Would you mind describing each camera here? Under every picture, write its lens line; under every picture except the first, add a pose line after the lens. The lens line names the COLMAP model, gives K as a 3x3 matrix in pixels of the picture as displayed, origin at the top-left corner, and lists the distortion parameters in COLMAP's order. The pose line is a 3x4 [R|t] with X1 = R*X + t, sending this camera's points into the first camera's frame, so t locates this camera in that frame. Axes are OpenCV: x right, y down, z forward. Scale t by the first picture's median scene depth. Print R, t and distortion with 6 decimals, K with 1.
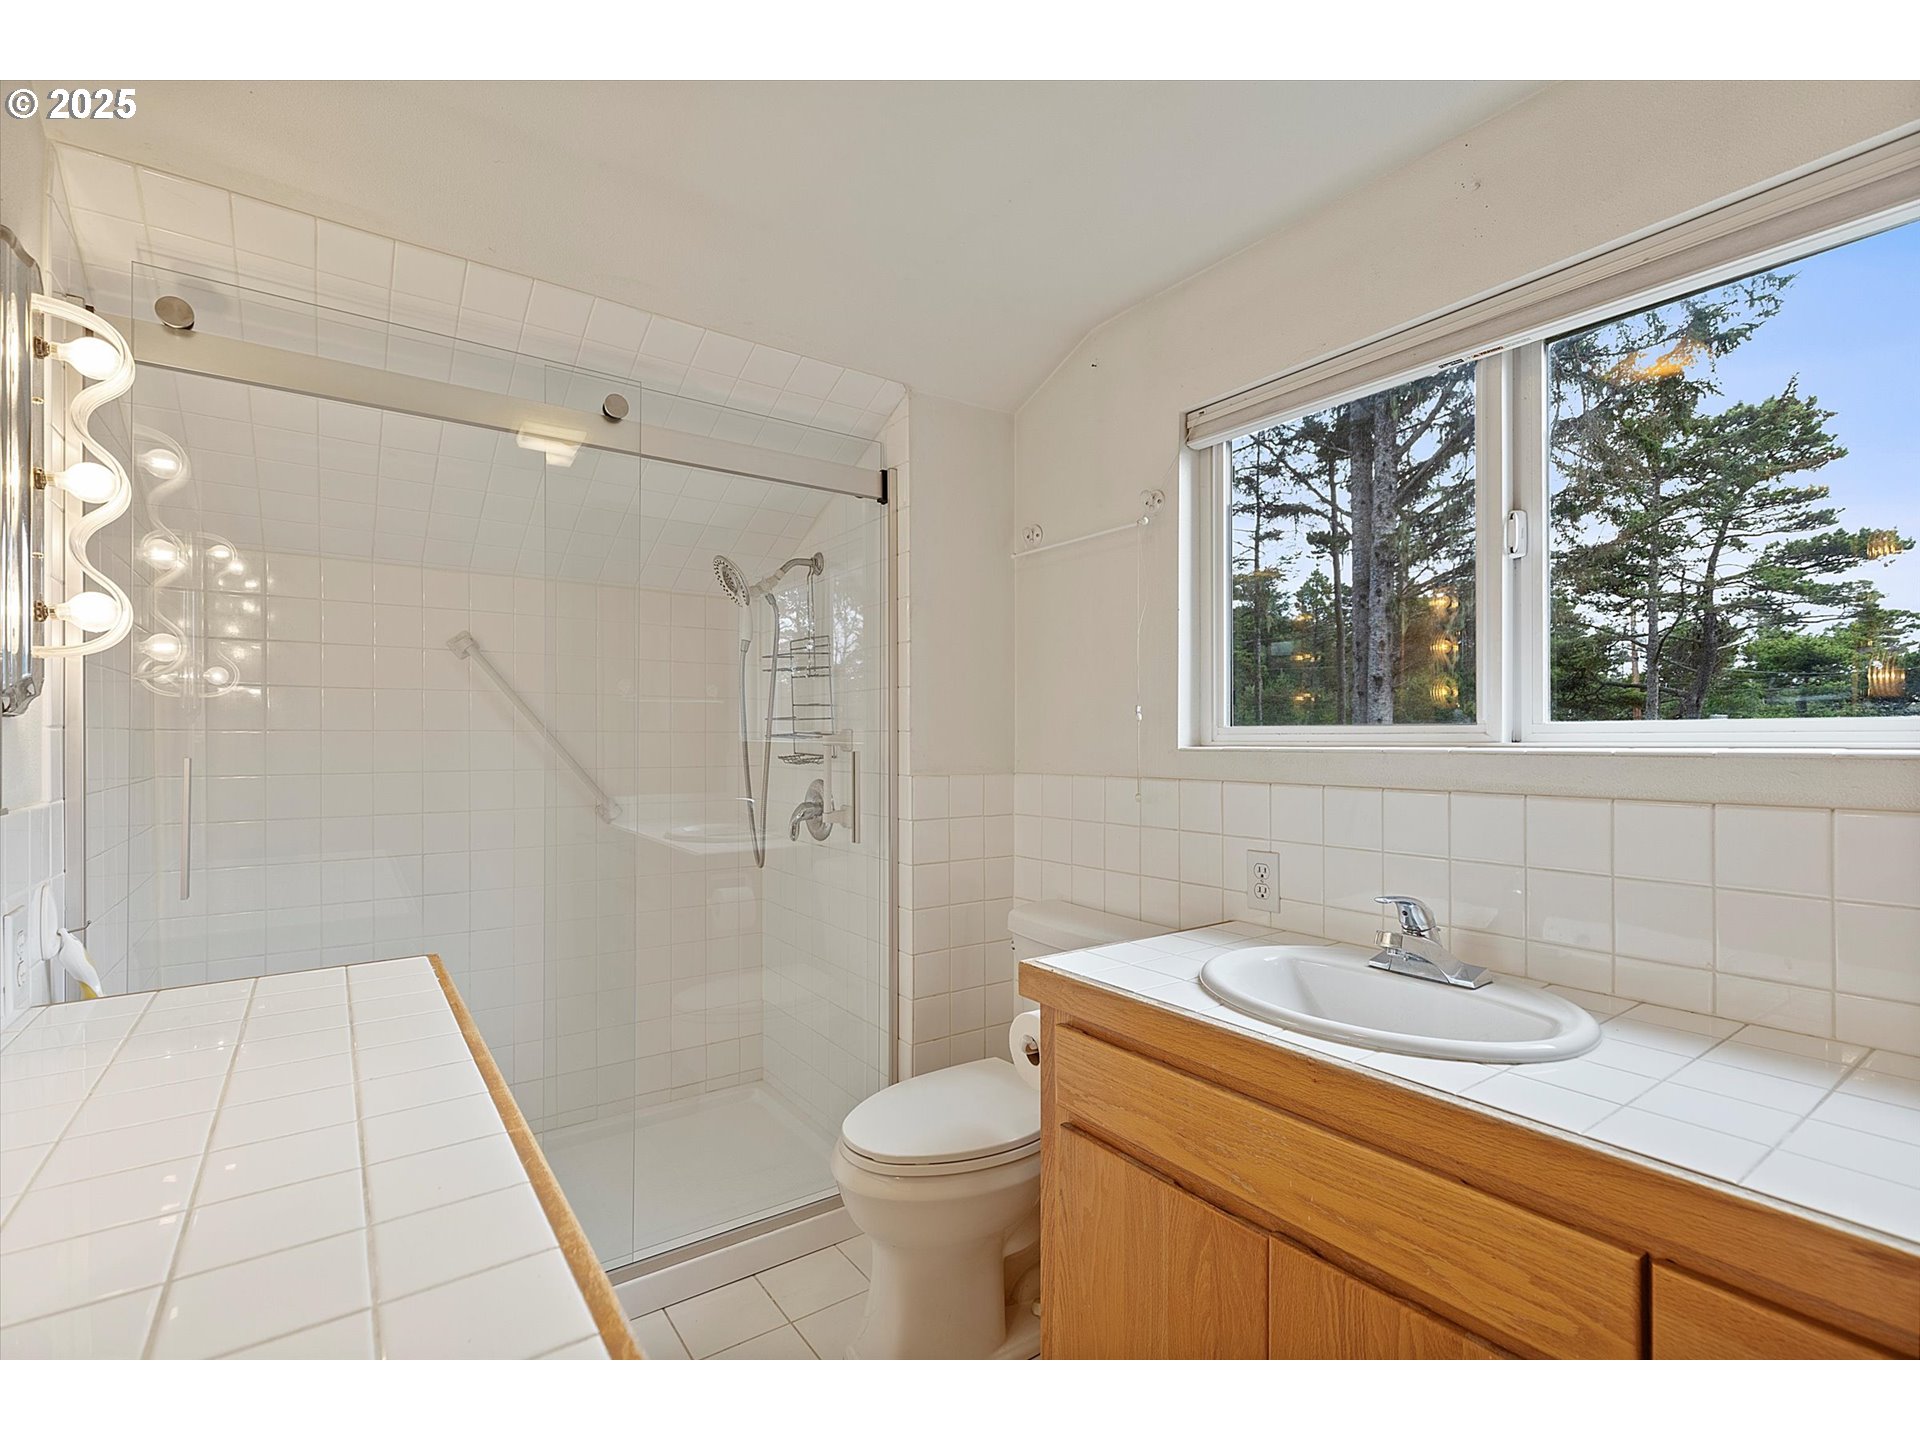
lens RADIAL K [[877.6, 0, 945.0], [0, 877.6, 736.2], [0, 0, 1]] dist [0.009727, -0.000734]
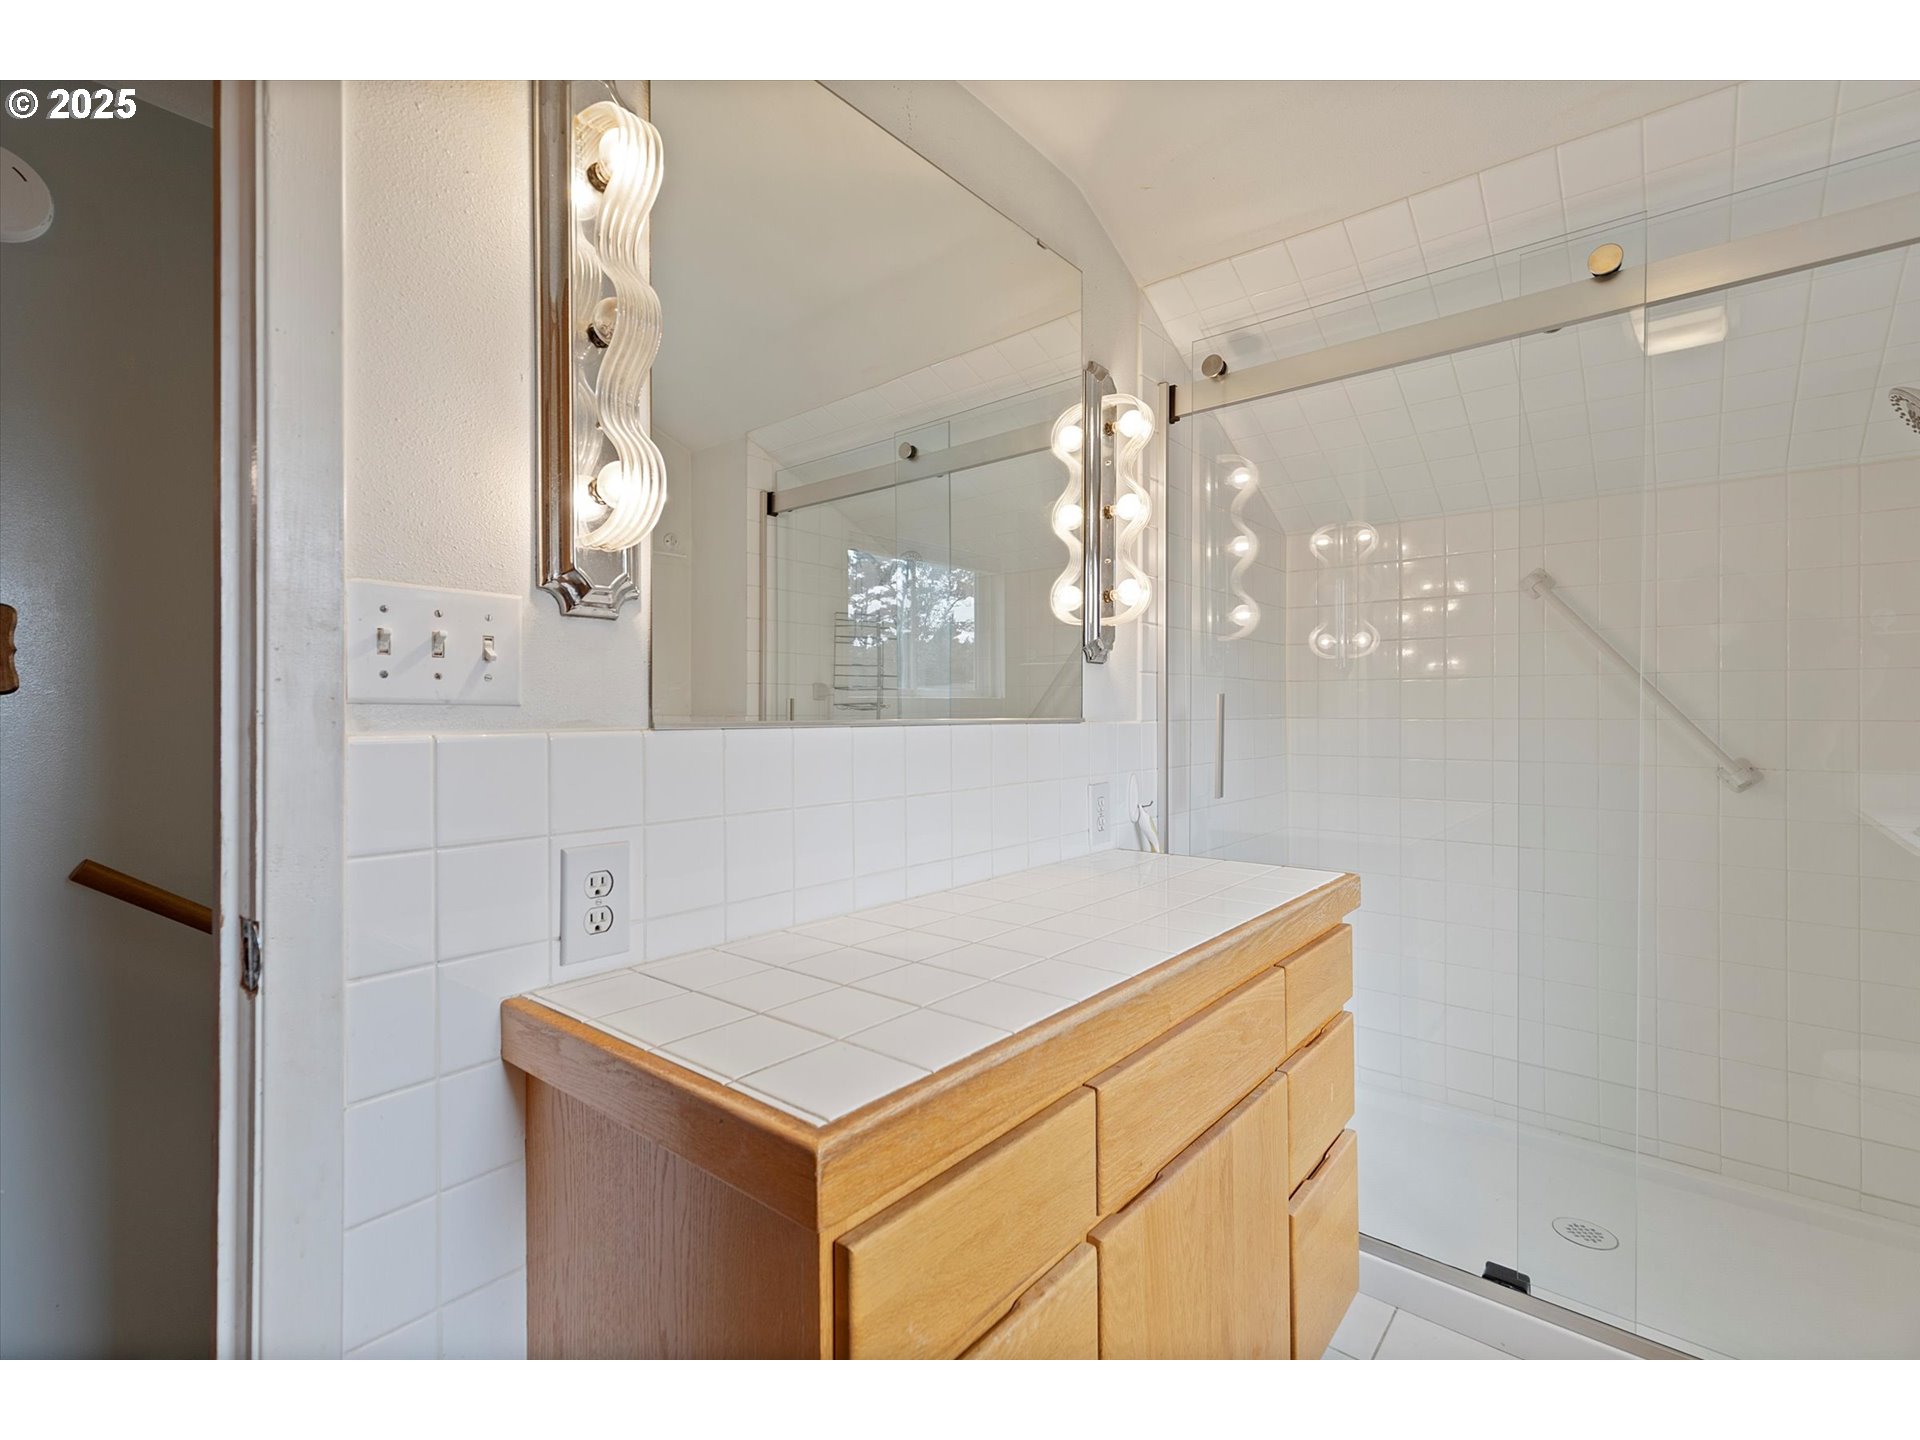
lens RADIAL K [[877.6, 0, 948.1], [0, 877.6, 718.1], [0, 0, 1]] dist [0.009727, -0.000734]
pose [[0.252643, 0.003102, -0.967555, 0.335120], [0.003908, 0.999983, 0.004226, 0.054795], [0.967552, -0.004849, 0.252627, 0.264907]]
